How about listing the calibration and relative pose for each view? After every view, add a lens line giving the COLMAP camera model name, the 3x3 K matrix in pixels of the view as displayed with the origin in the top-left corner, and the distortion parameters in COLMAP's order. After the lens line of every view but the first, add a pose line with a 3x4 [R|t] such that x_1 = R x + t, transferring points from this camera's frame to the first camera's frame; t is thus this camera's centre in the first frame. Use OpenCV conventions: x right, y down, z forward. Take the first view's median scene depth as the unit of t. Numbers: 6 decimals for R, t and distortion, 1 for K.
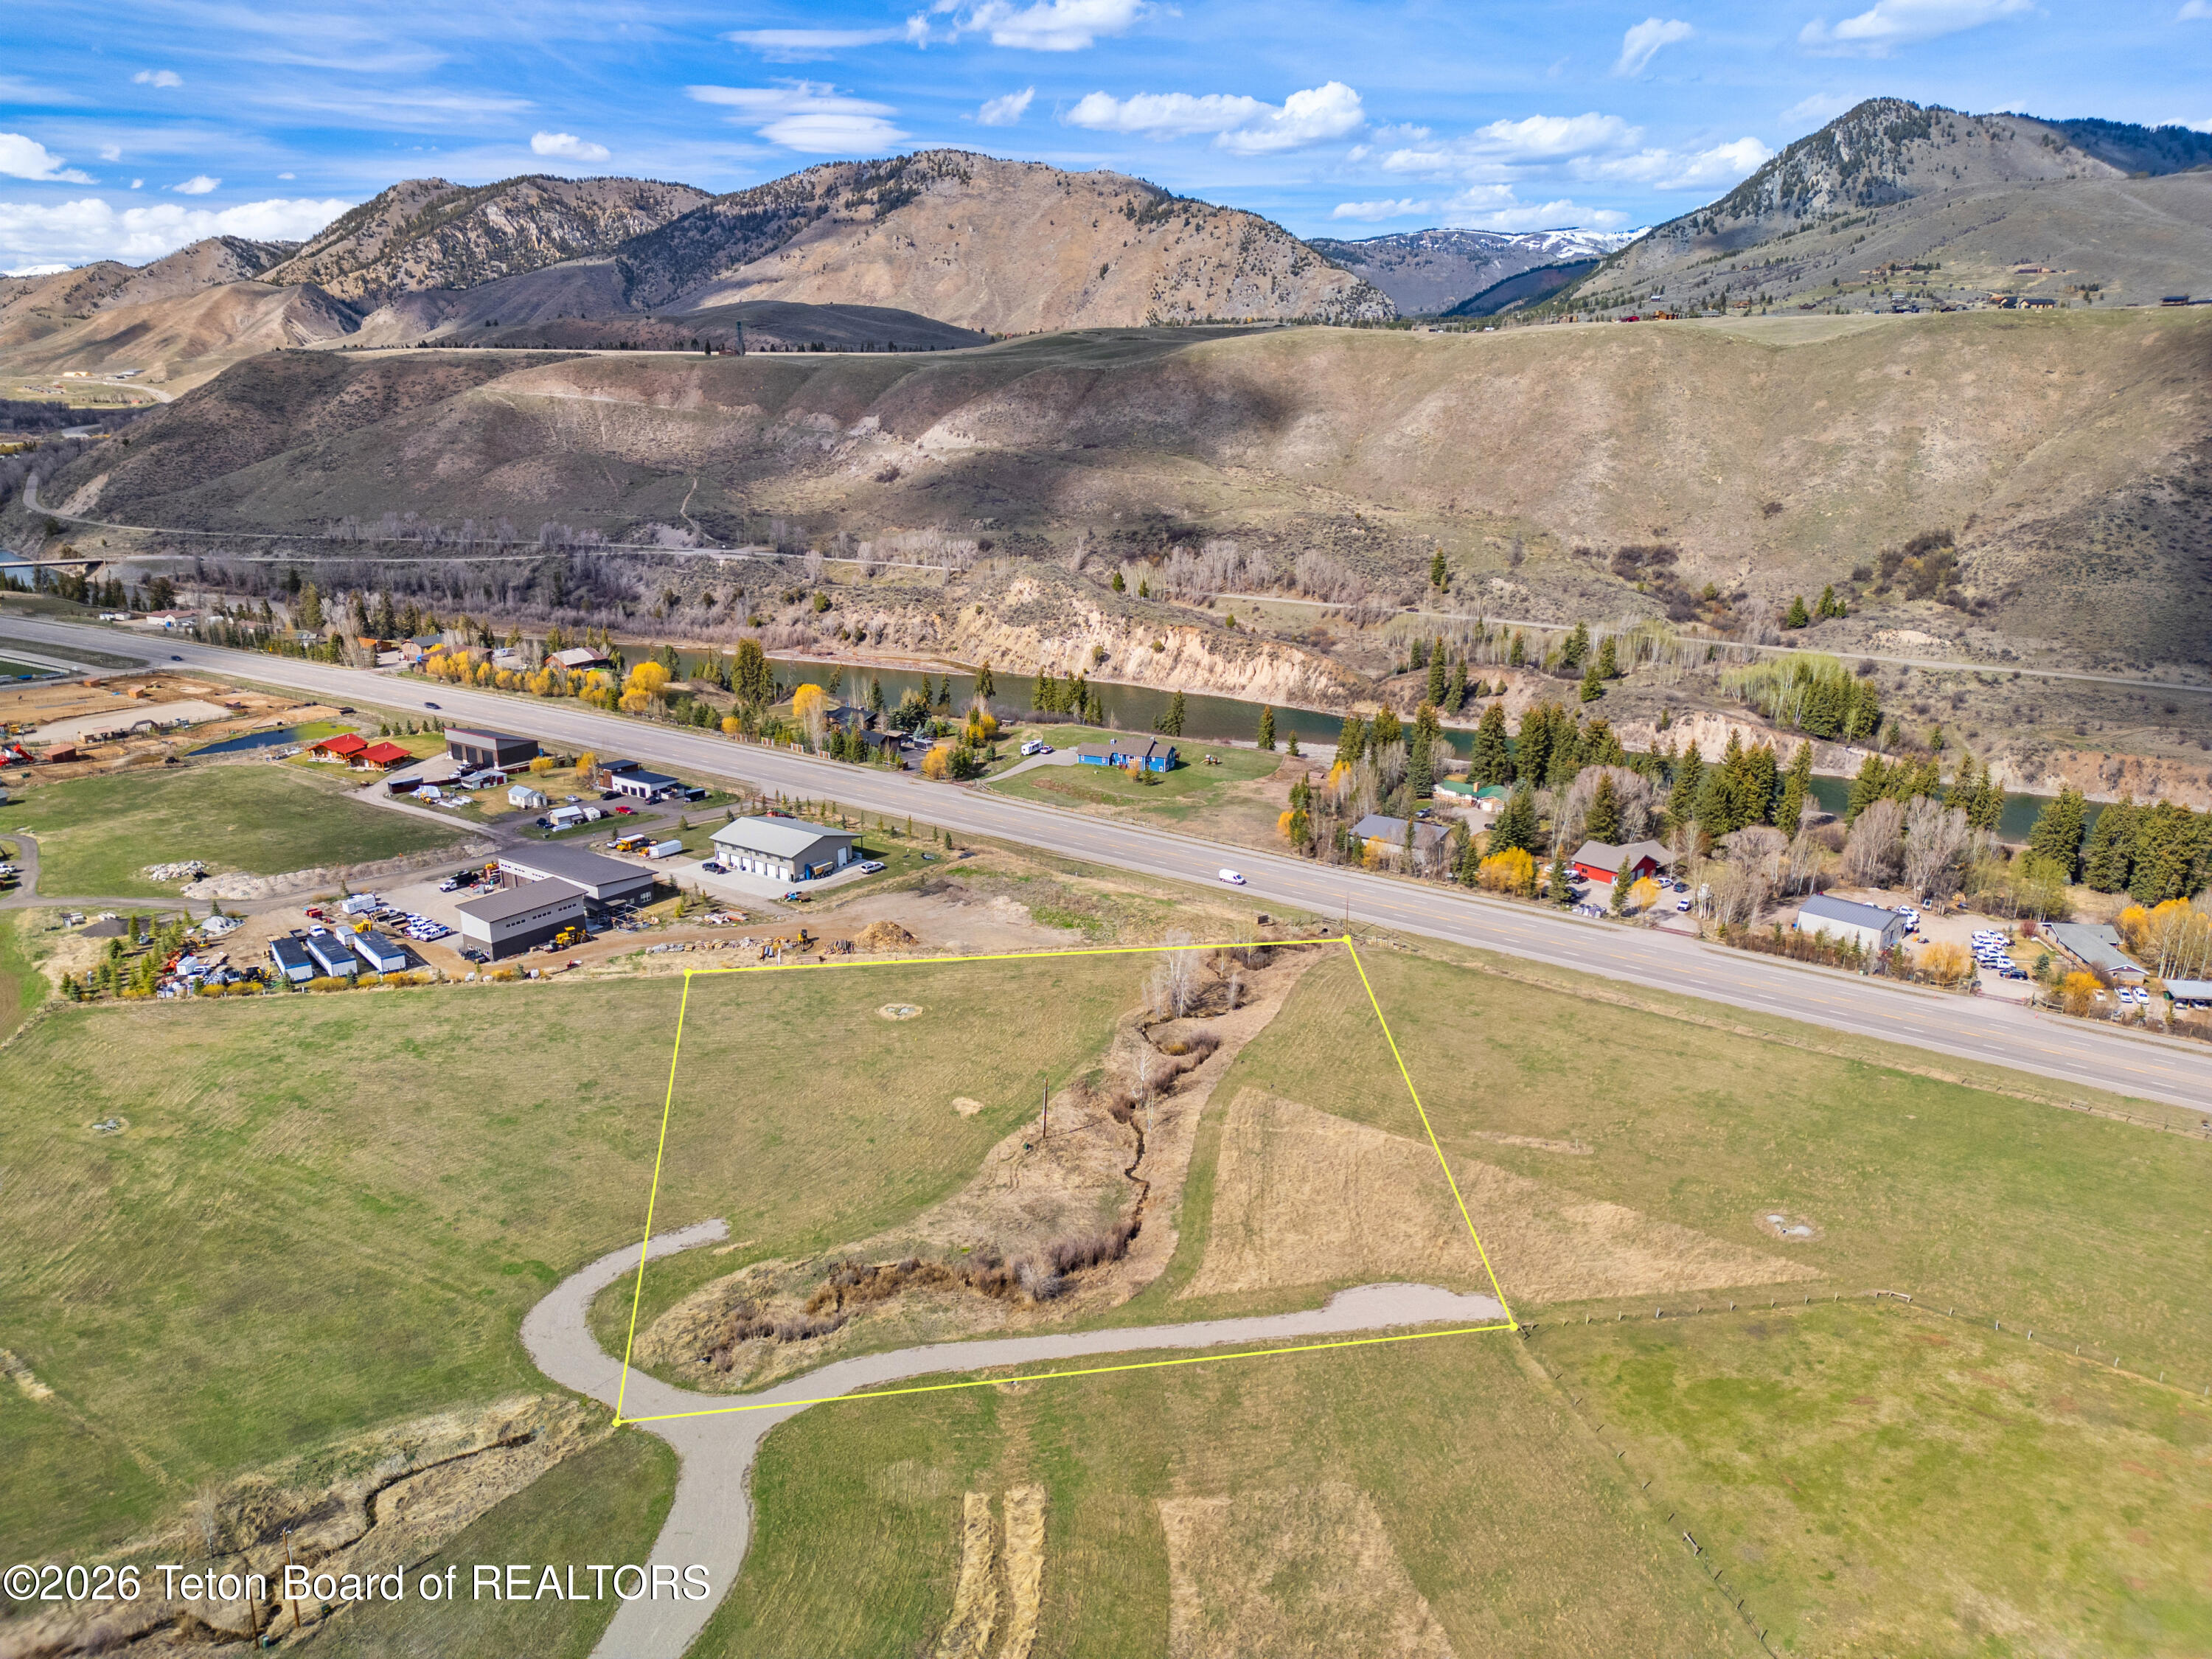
lens RADIAL K [[1534.7, 0, 1106.0], [0, 1534.7, 829.5], [0, 0, 1]] dist [0.084665, -0.089435]
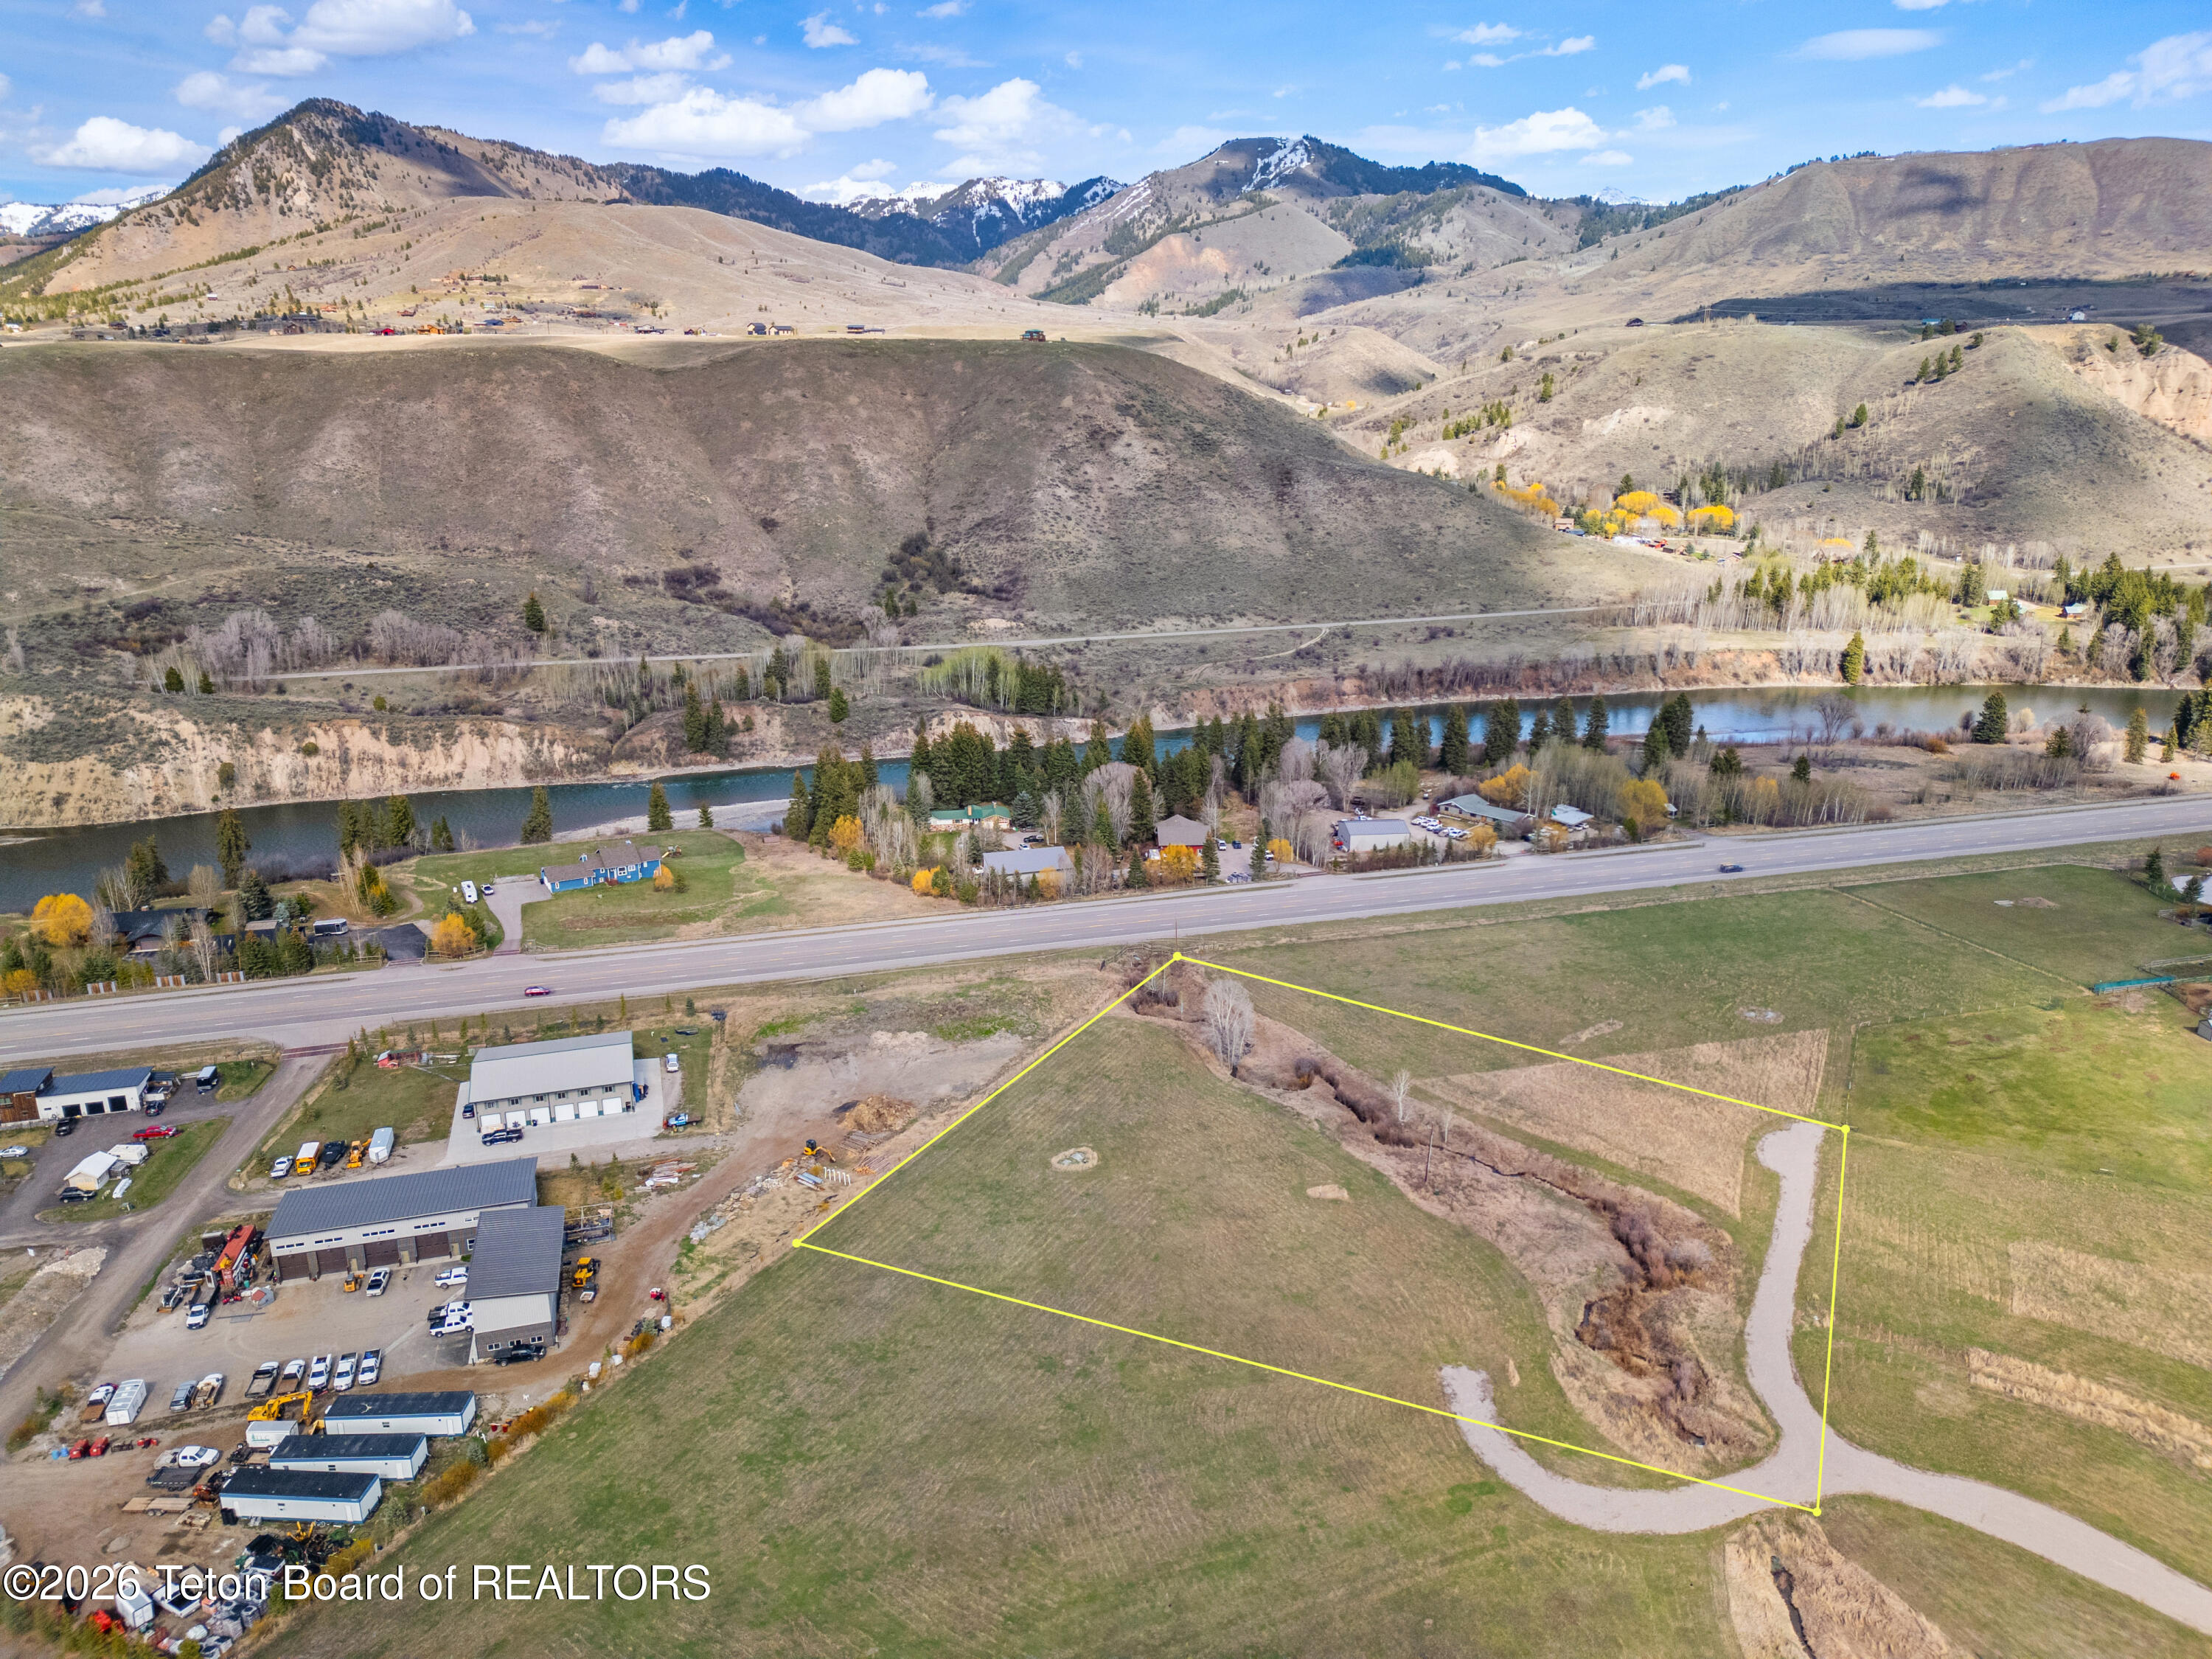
lens RADIAL K [[1534.7, 0, 1106.0], [0, 1534.7, 829.5], [0, 0, 1]] dist [0.084665, -0.089435]
pose [[0.613115, -0.231222, 0.755398, -0.349915], [0.229343, 0.967123, 0.109884, -0.075900], [-0.755971, 0.105874, 0.645987, 0.172452]]
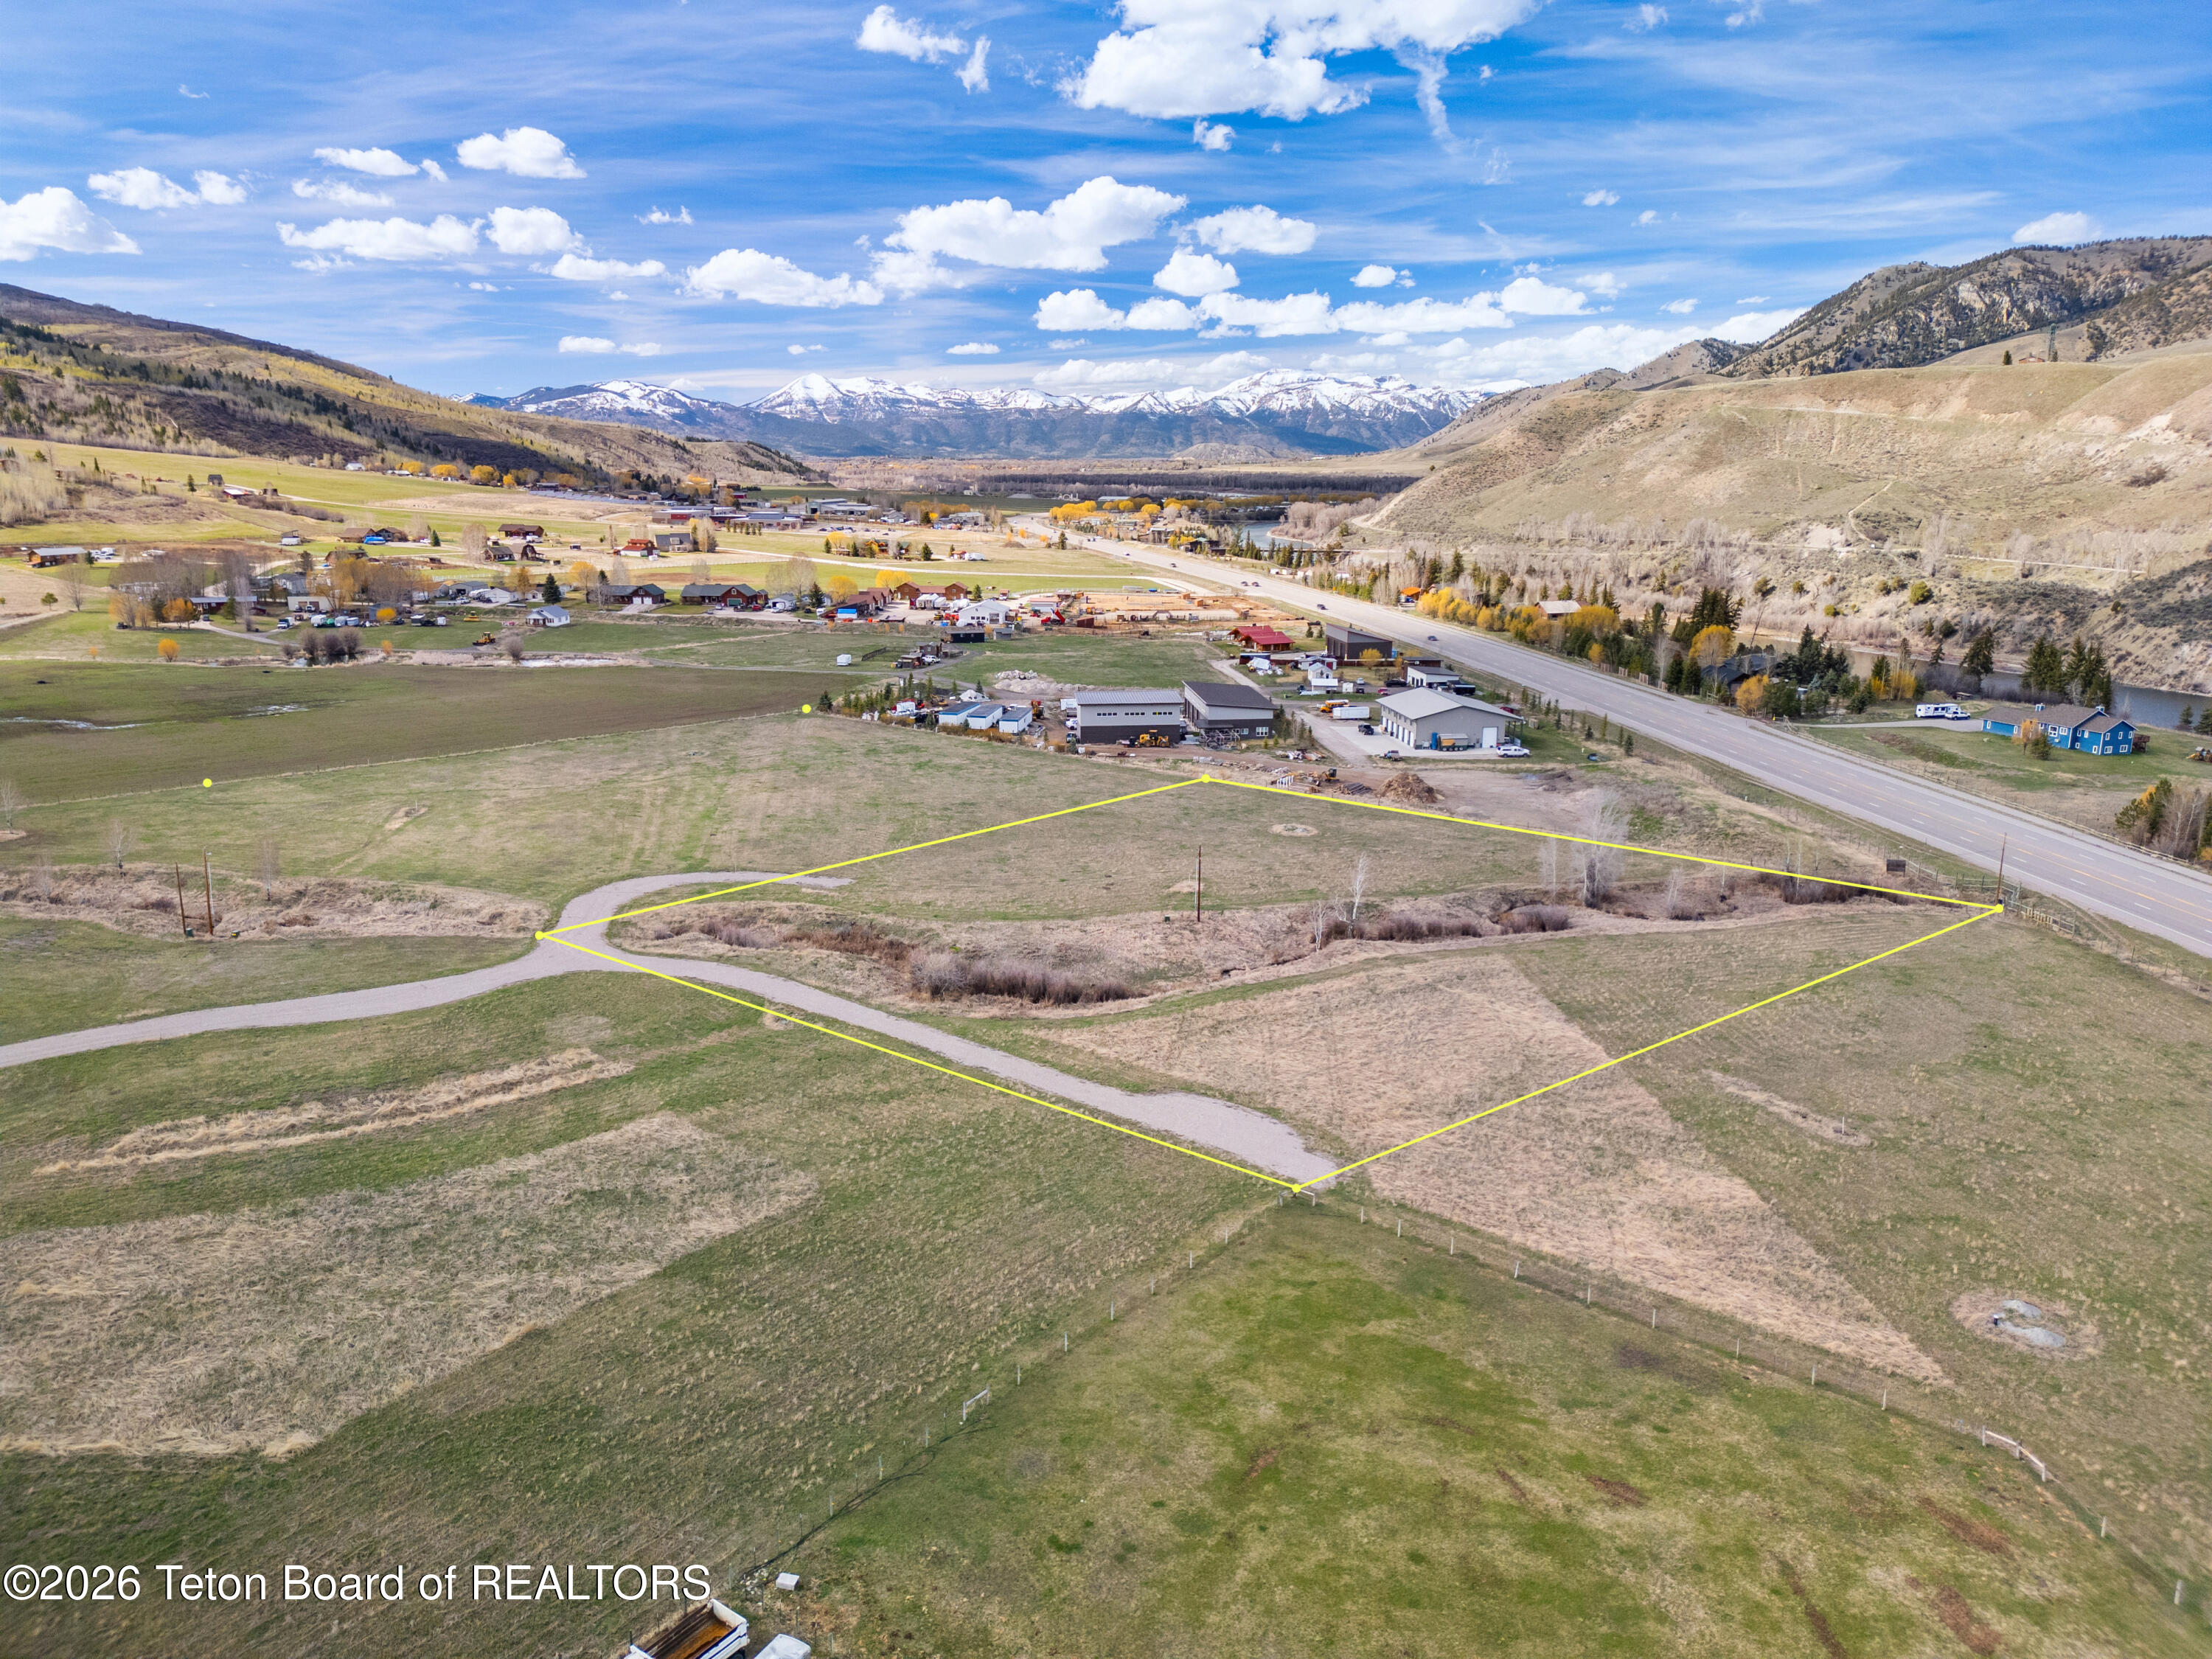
lens RADIAL K [[1534.7, 0, 1106.0], [0, 1534.7, 829.5], [0, 0, 1]] dist [0.084665, -0.089435]
pose [[0.654623, 0.170350, -0.736511, 0.203029], [-0.214405, 0.976110, 0.035202, 0.050381], [0.724913, 0.134867, 0.675509, 0.147179]]
